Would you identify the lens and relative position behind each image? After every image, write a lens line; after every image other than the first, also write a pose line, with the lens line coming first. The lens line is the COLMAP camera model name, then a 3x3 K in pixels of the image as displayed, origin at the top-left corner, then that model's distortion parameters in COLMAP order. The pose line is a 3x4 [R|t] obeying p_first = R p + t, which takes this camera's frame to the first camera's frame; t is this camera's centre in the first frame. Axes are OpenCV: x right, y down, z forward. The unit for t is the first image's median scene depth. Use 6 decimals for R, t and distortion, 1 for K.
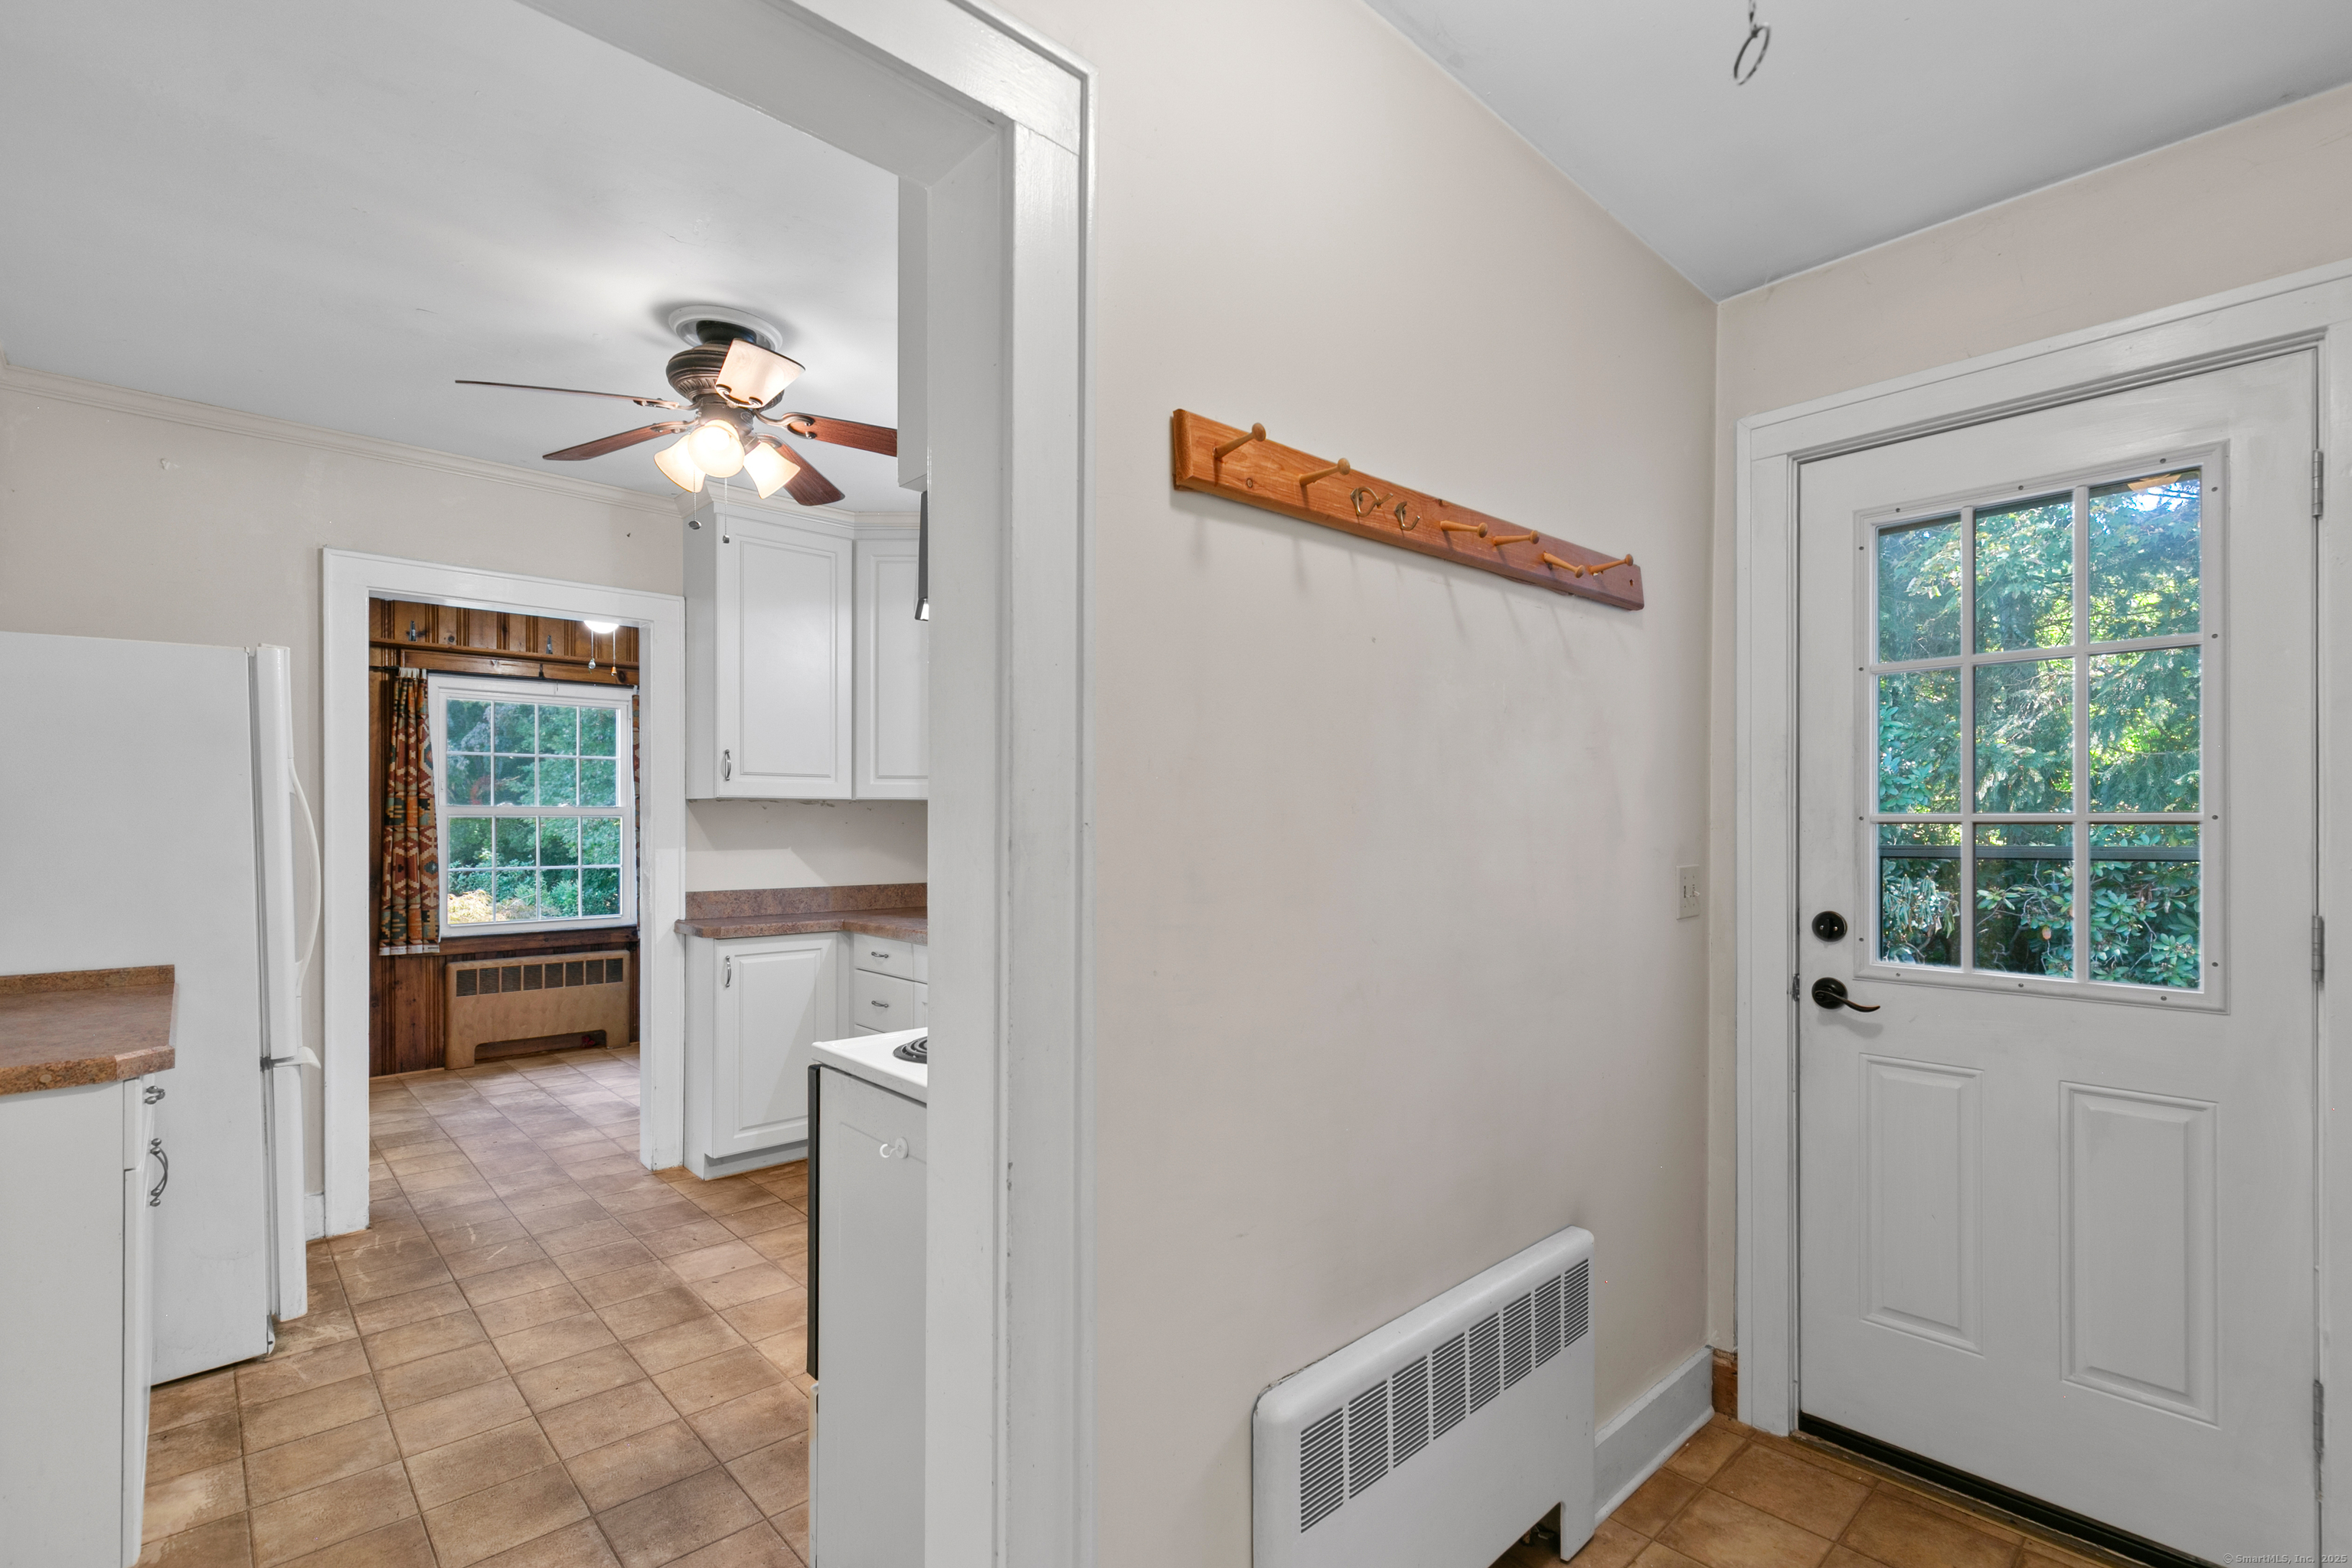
lens RADIAL K [[1056.4, 0, 1176.7], [0, 1056.4, 819.9], [0, 0, 1]] dist [-0.000915, -0.000497]
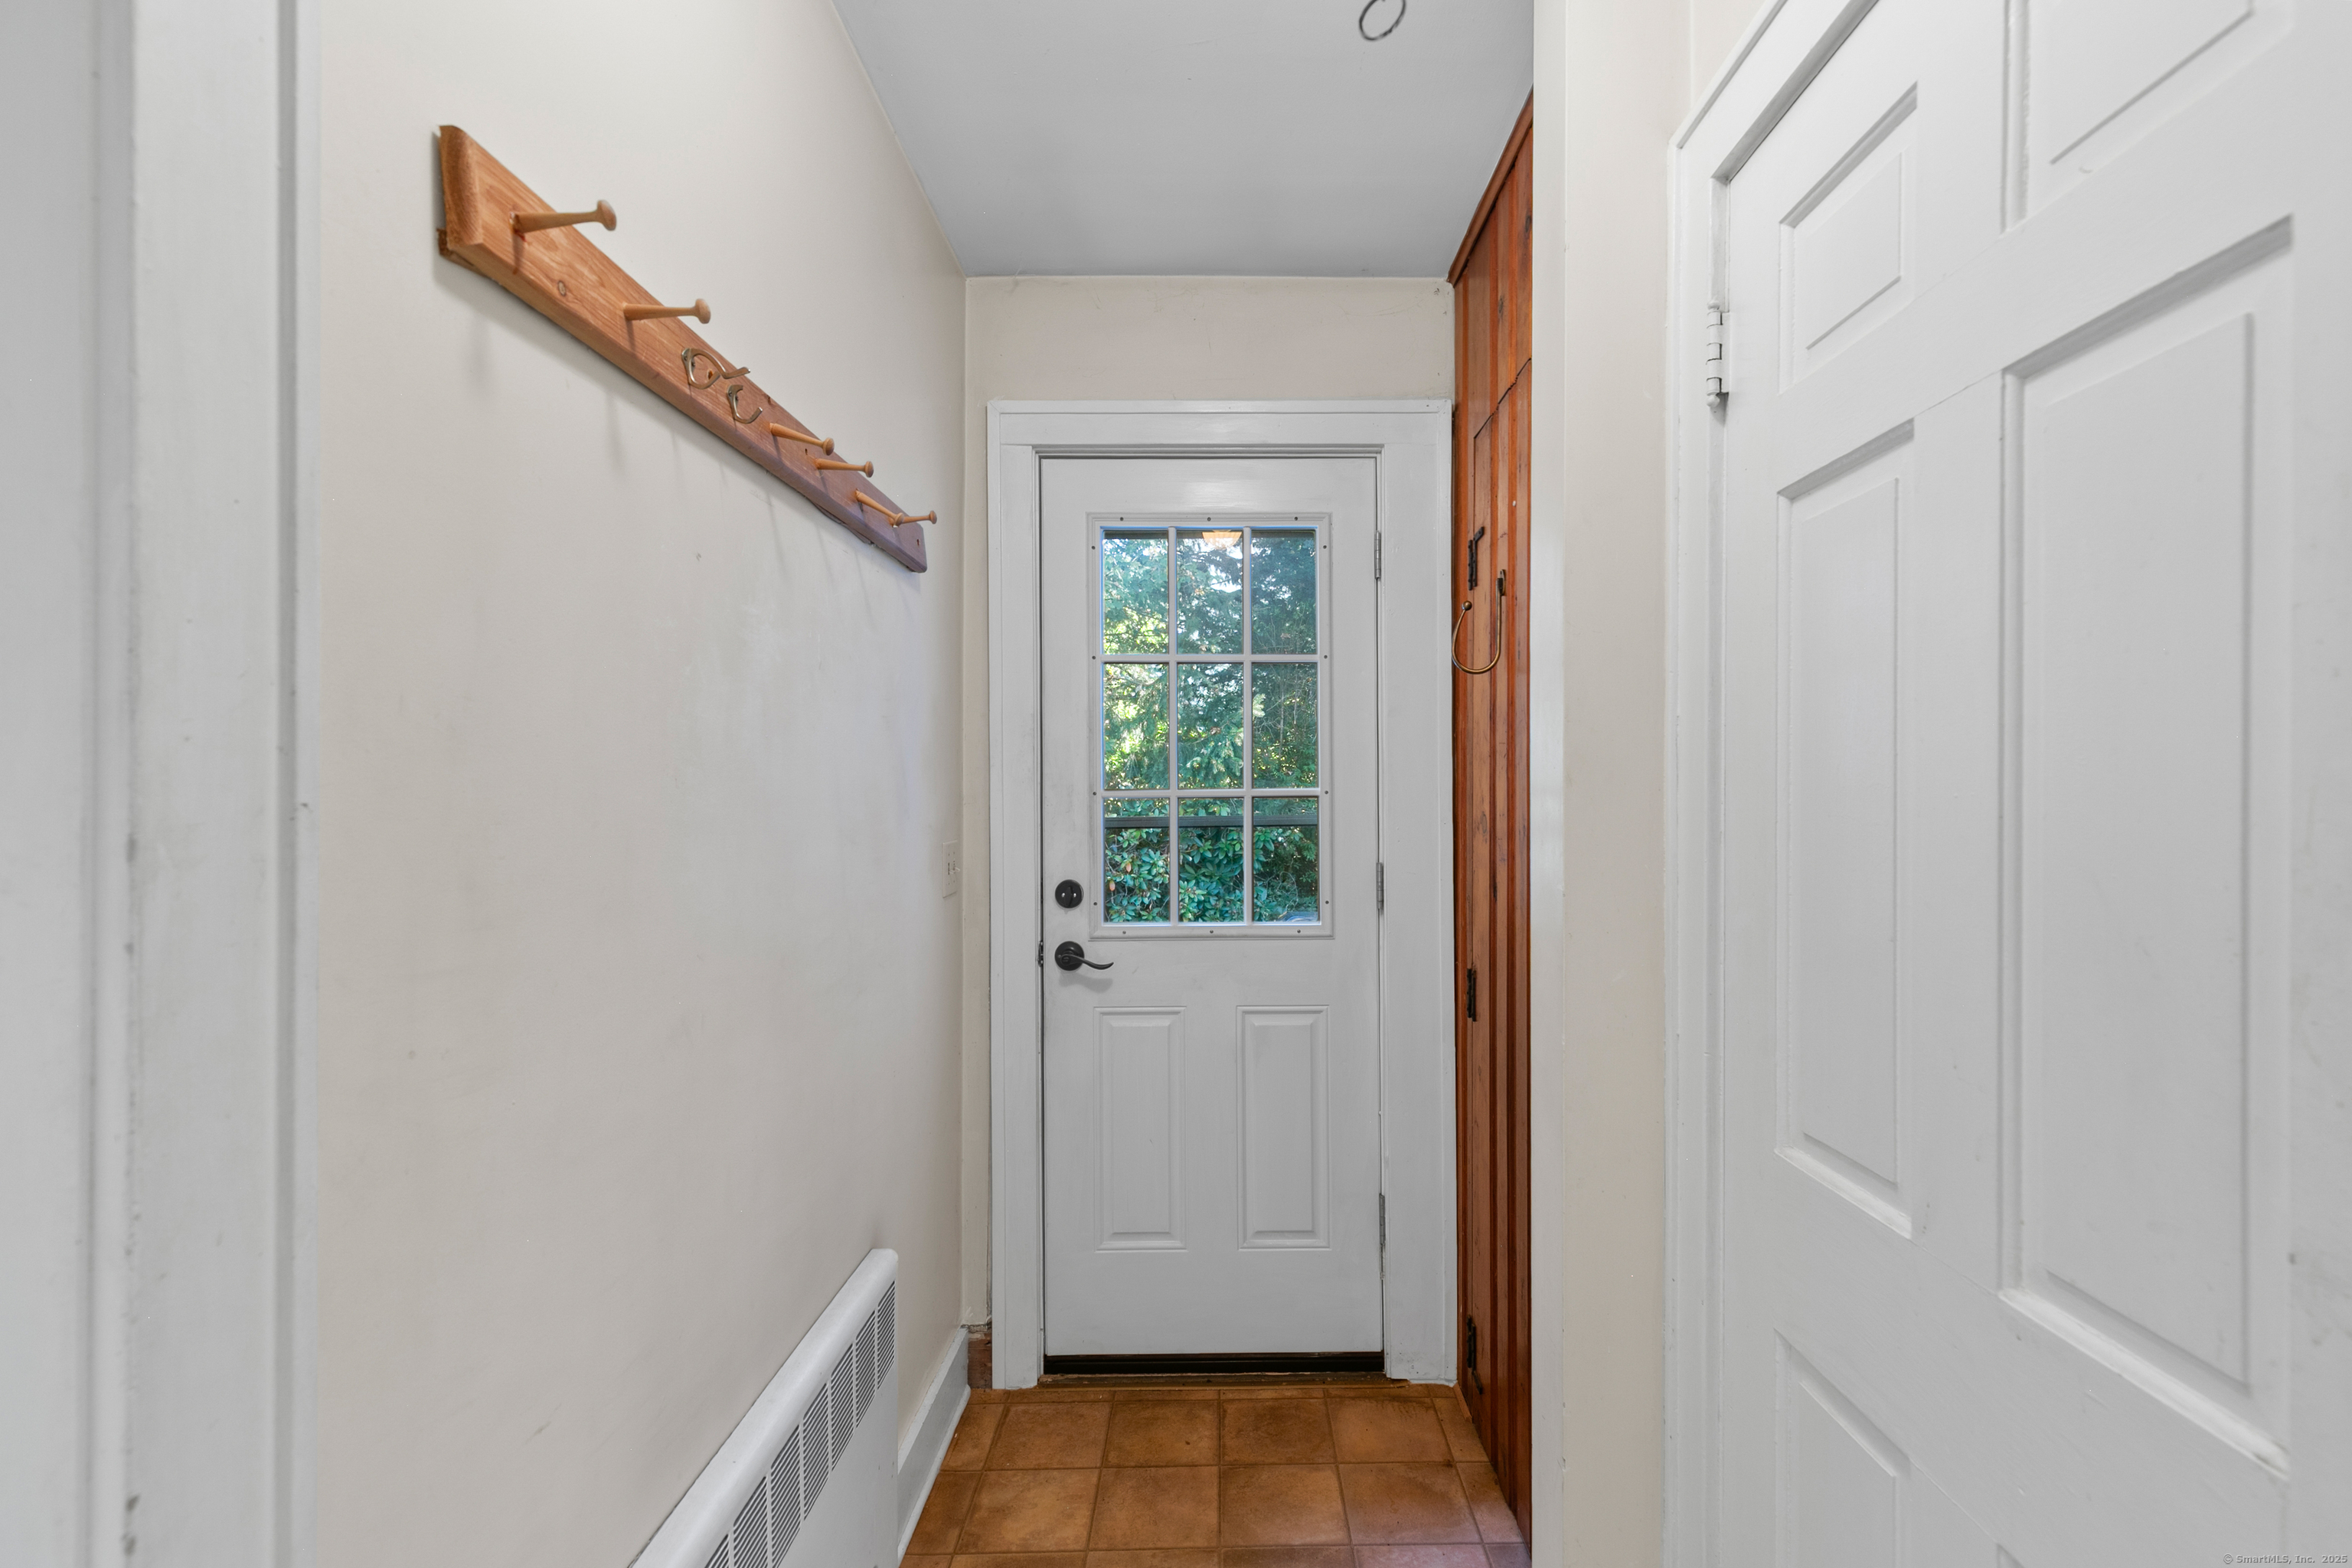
lens RADIAL K [[1086.4, 0, 1236.1], [0, 1086.4, 791.8], [0, 0, 1]] dist [0.003016, -0.000905]
pose [[0.662650, 0.000091, 0.748930, -0.111401], [0.001941, 0.999996, -0.001838, -0.000548], [-0.748927, 0.002672, 0.662647, 0.159034]]
